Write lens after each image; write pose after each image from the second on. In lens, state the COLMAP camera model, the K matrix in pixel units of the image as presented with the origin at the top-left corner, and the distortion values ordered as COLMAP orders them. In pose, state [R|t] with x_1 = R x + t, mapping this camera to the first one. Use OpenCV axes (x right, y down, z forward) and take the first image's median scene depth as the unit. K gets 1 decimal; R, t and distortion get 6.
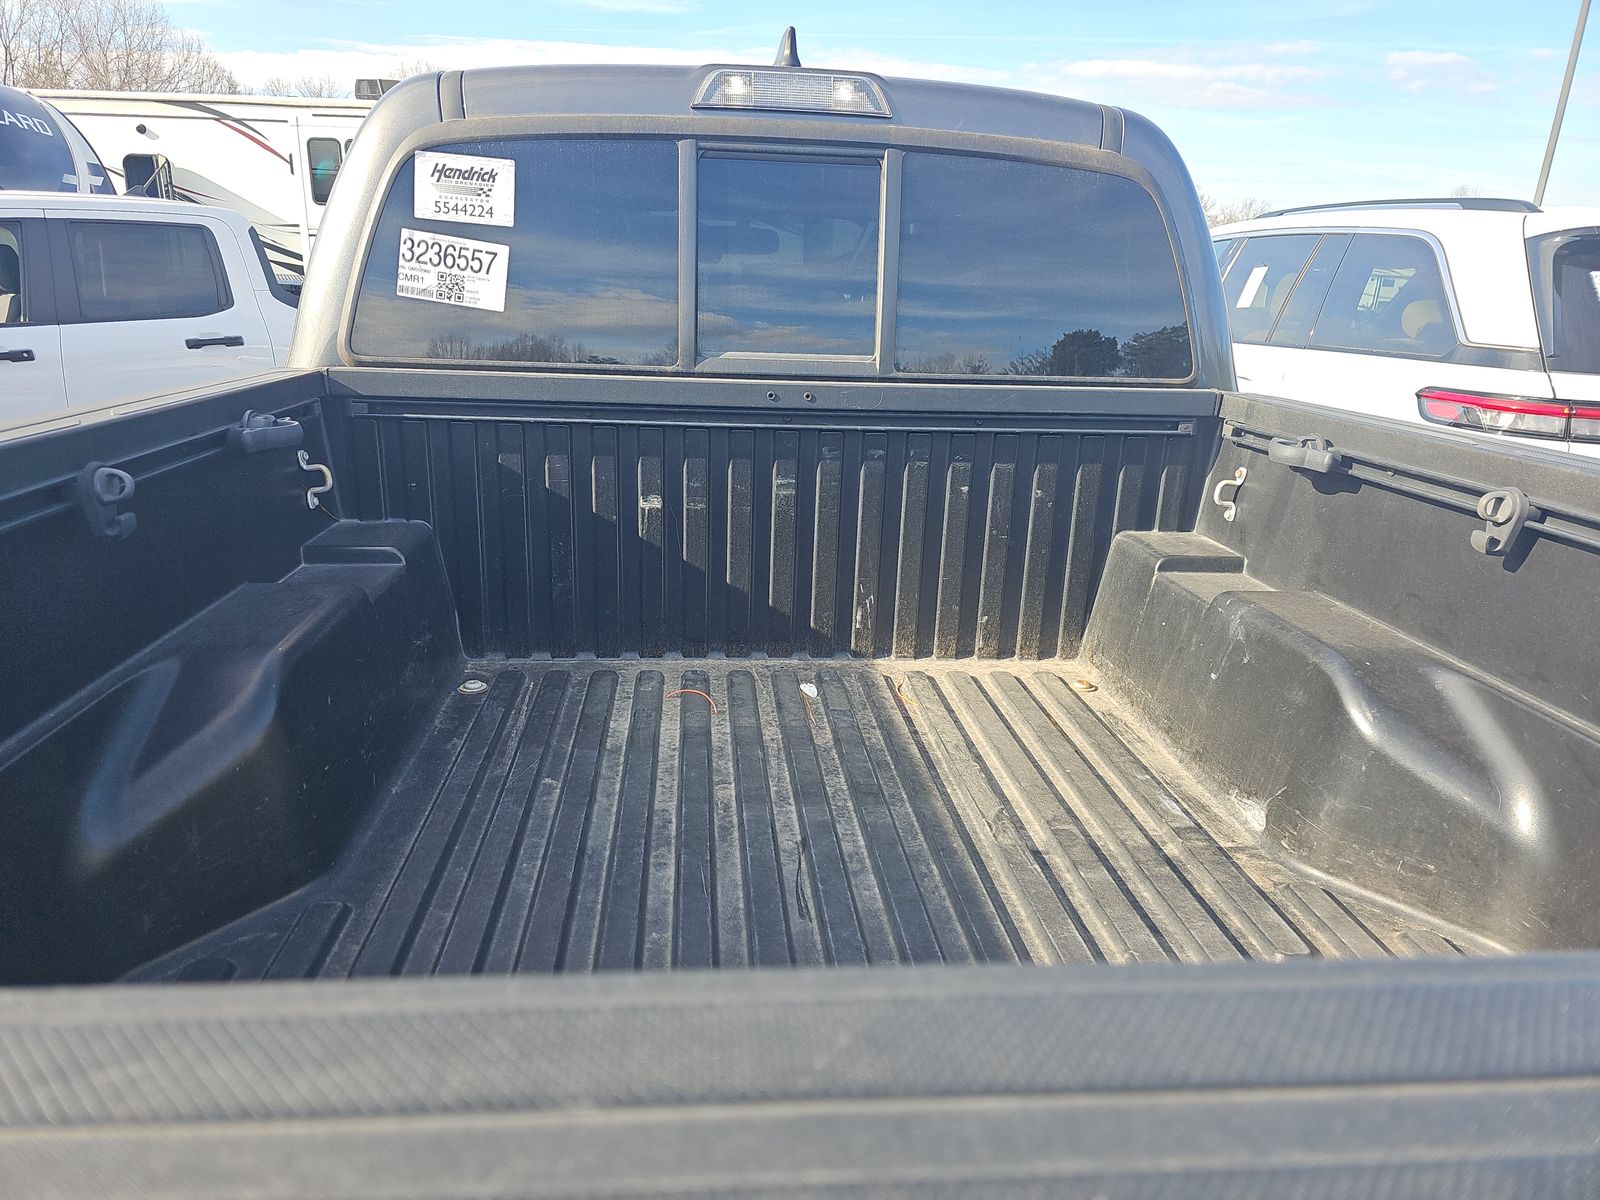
lens RADIAL K [[1046.3, 0, 794.4], [0, 1046.3, 612.8], [0, 0, 1]] dist [0.033128, -0.025718]
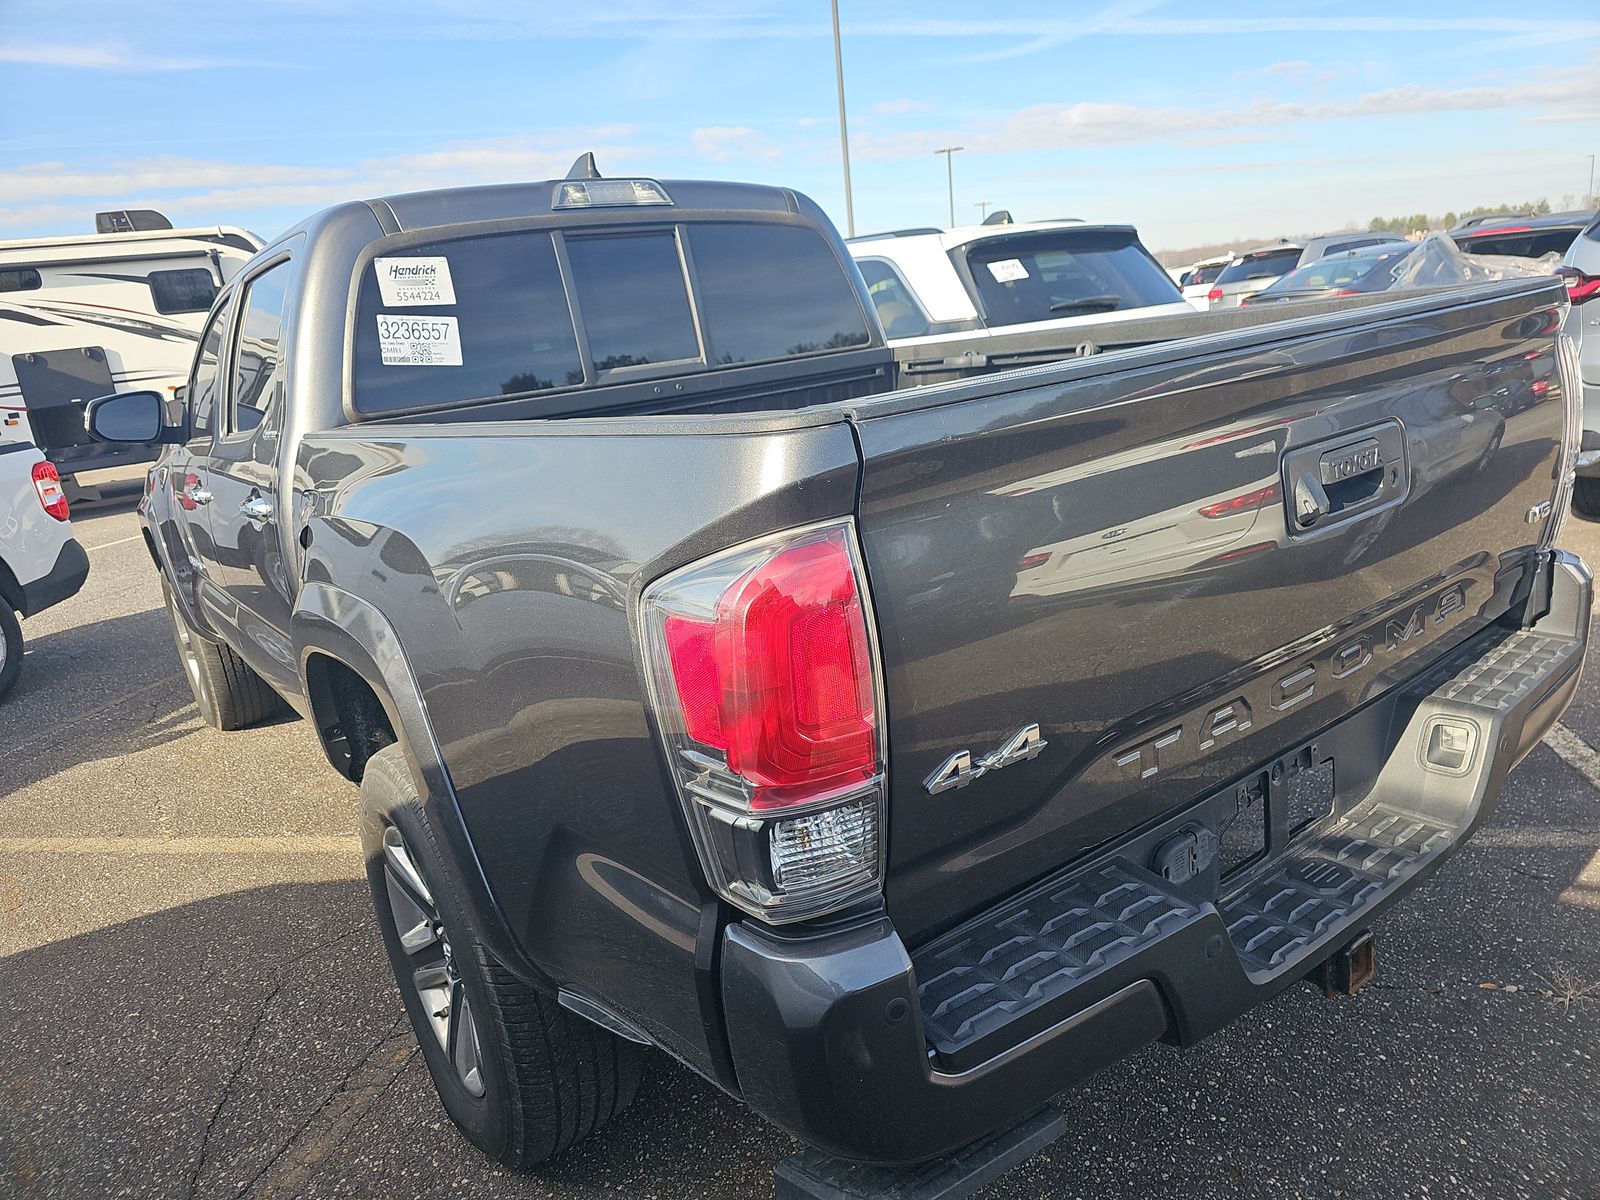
lens RADIAL K [[1086.1, 0, 800.3], [0, 1086.1, 622.3], [0, 0, 1]] dist [0.051082, -0.049767]
pose [[0.839528, -0.269535, 0.471745, -0.655221], [0.303665, 0.952771, 0.003964, 0.157764], [-0.450534, 0.139925, 0.881726, -0.397920]]
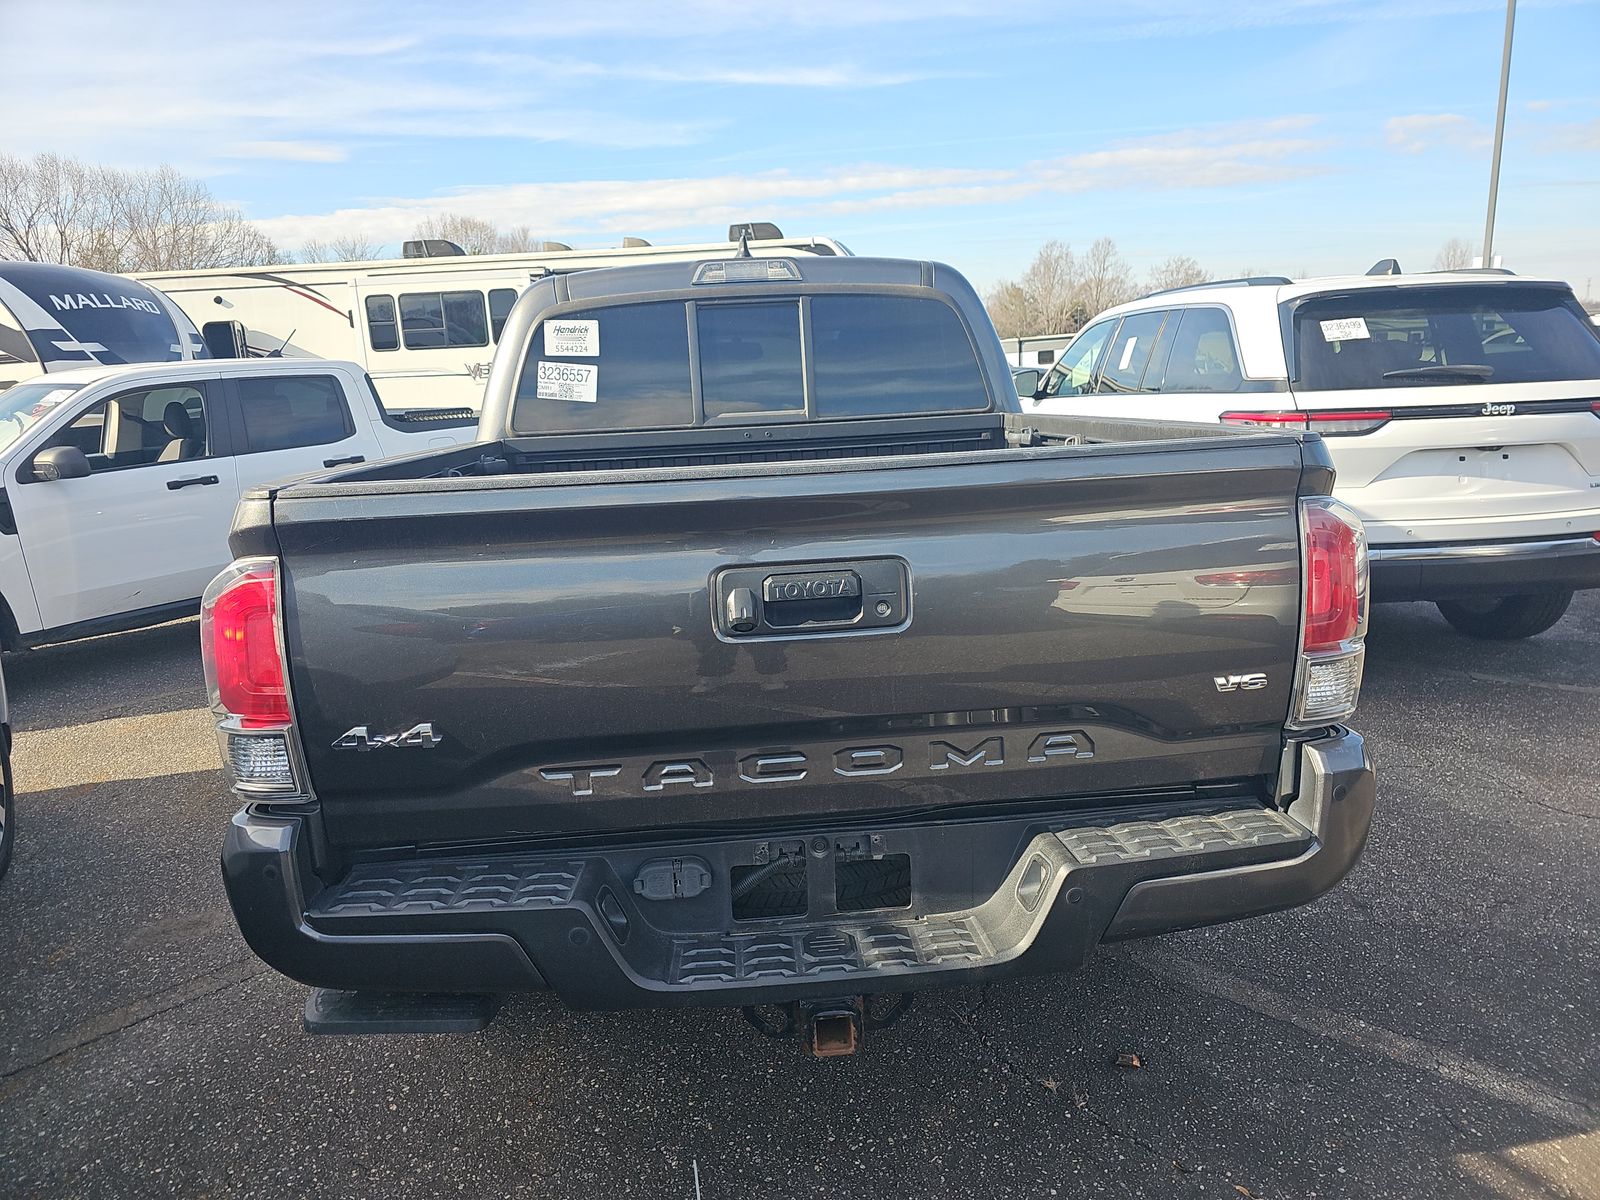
lens RADIAL K [[1086.1, 0, 800.3], [0, 1086.1, 622.3], [0, 0, 1]] dist [0.051082, -0.049767]
pose [[0.996545, -0.077216, -0.030581, 0.099640], [0.074067, 0.992875, -0.093348, 0.284351], [0.037571, 0.090760, 0.995164, -0.798105]]
